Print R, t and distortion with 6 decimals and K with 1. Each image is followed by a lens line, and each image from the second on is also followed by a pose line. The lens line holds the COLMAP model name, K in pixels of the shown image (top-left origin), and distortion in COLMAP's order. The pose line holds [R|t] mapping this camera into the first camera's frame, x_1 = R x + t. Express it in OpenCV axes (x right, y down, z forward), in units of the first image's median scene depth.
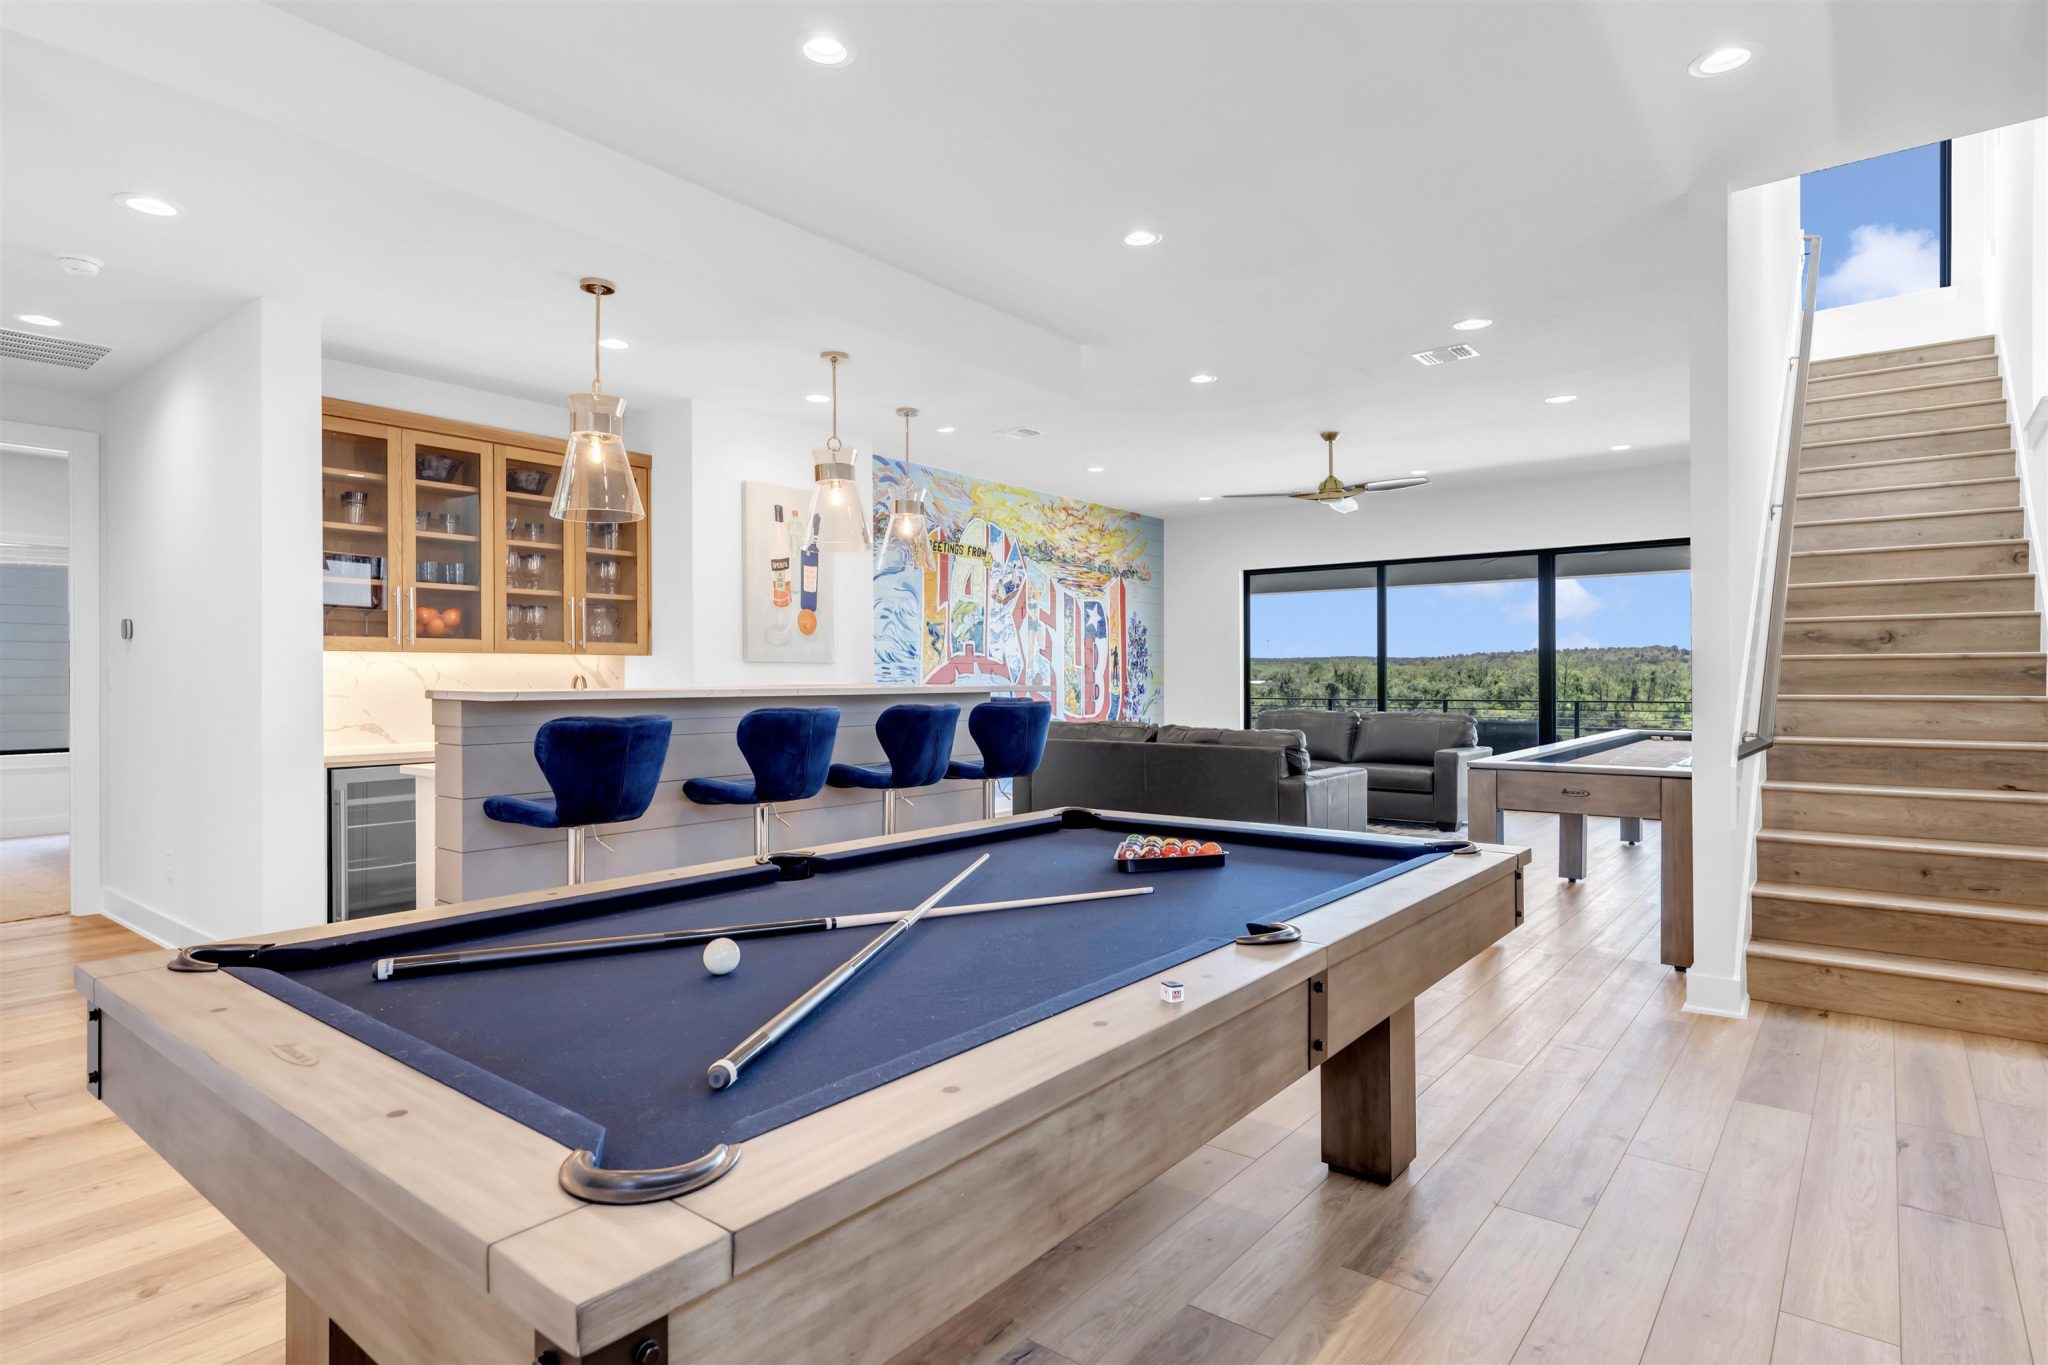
lens RADIAL K [[1071.7, 0, 1022.2], [0, 1071.7, 674.1], [0, 0, 1]] dist [0.013437, 0.000143]
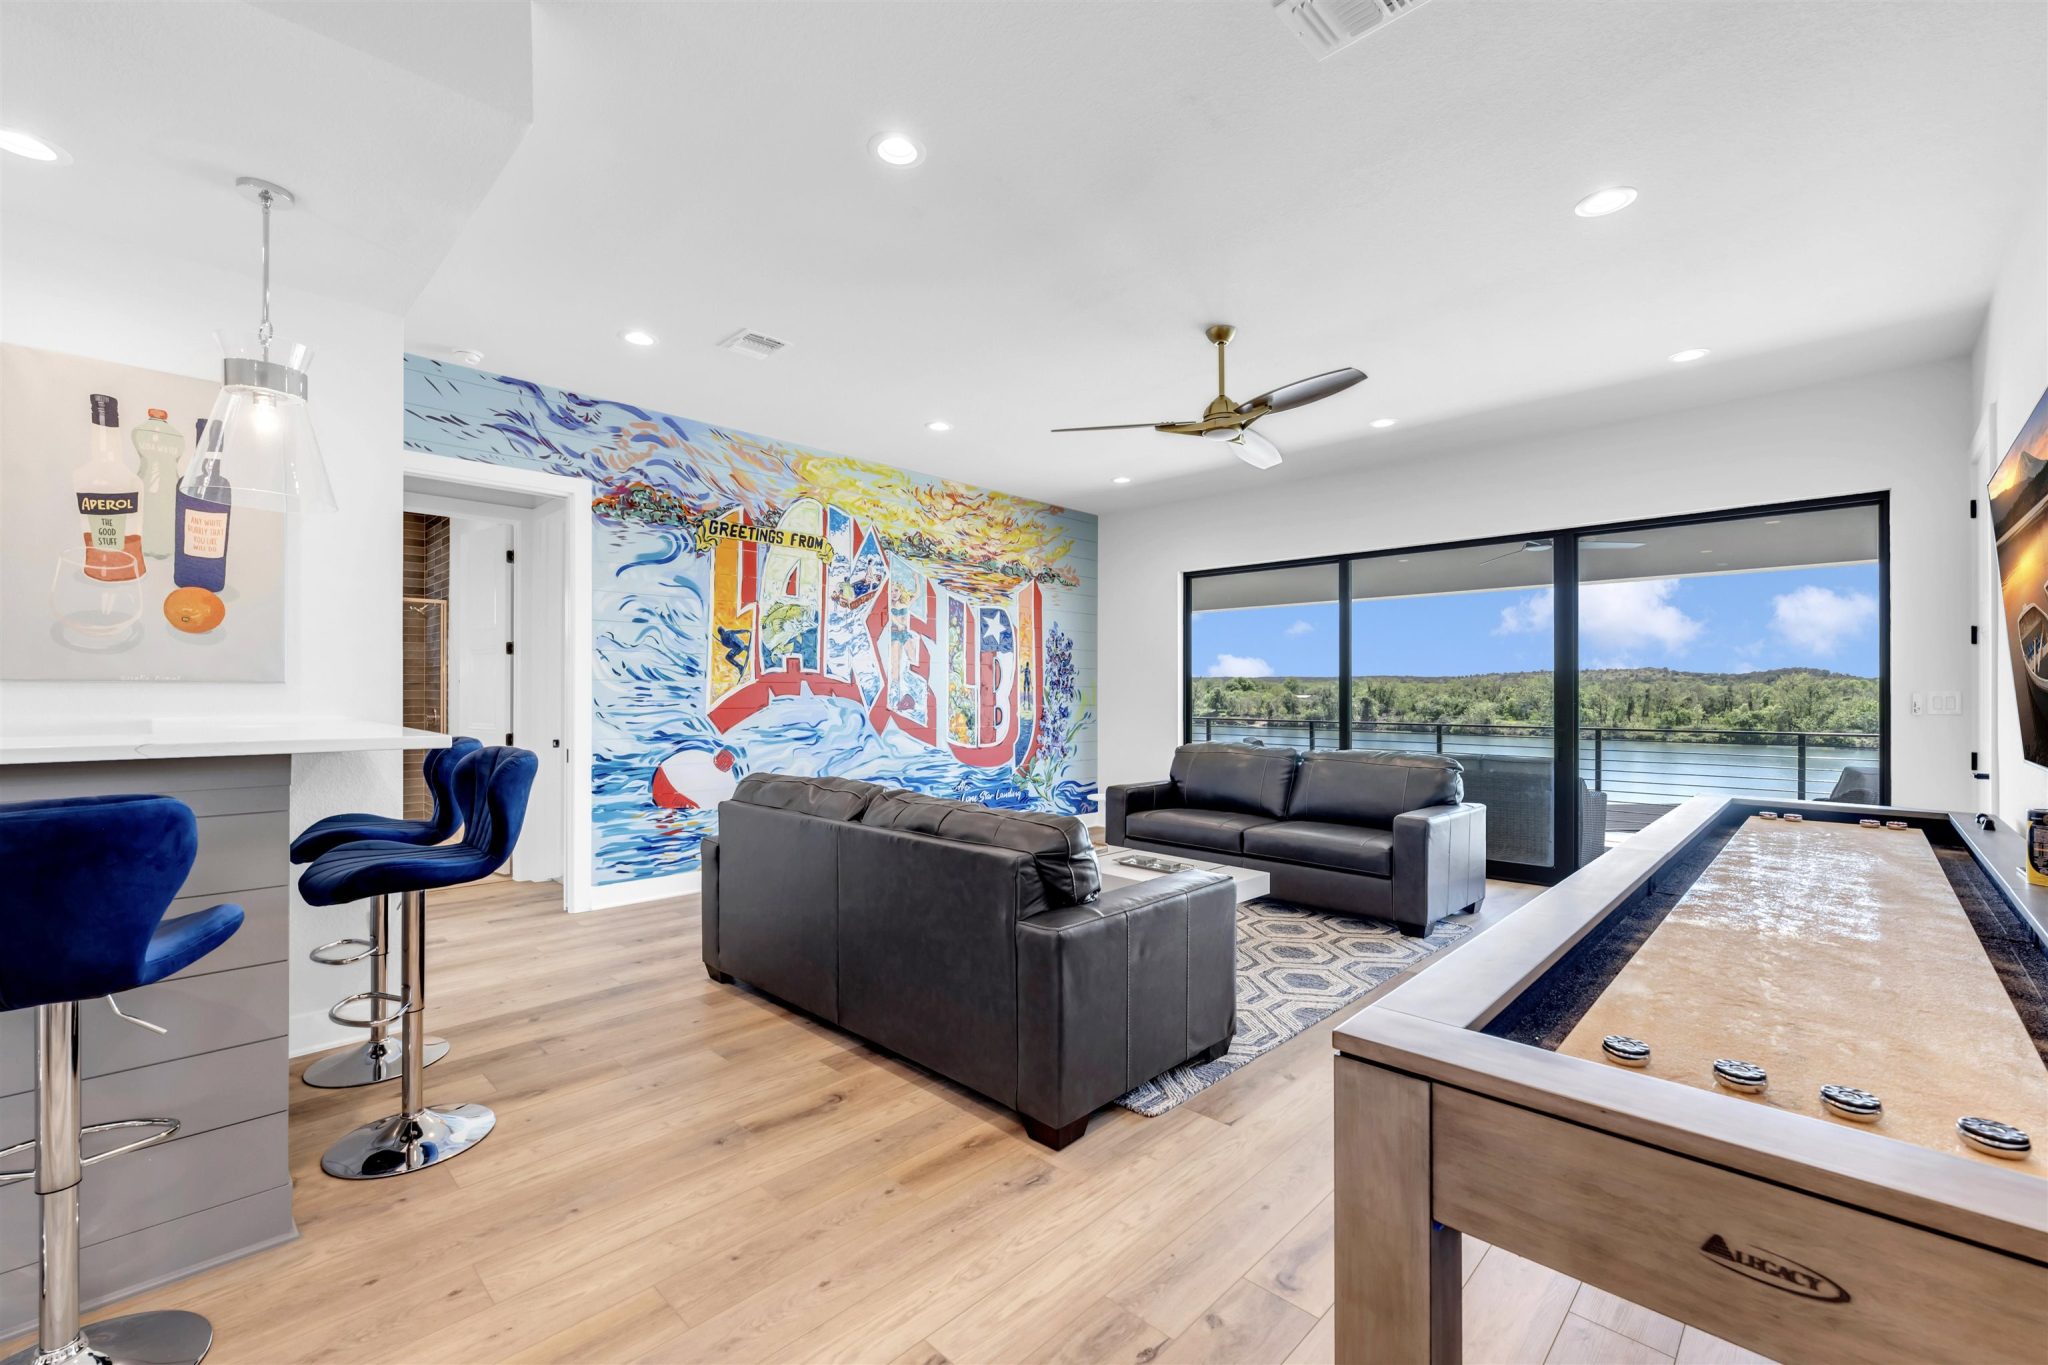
lens RADIAL K [[830.4, 0, 1038.5], [0, 830.4, 686.9], [0, 0, 1]] dist [-0.000362, 0.000194]
pose [[0.995005, 0.004512, -0.099720, 0.175838], [-0.004678, 0.999988, -0.001425, -0.005993], [0.099712, 0.001884, 0.995015, 0.377858]]
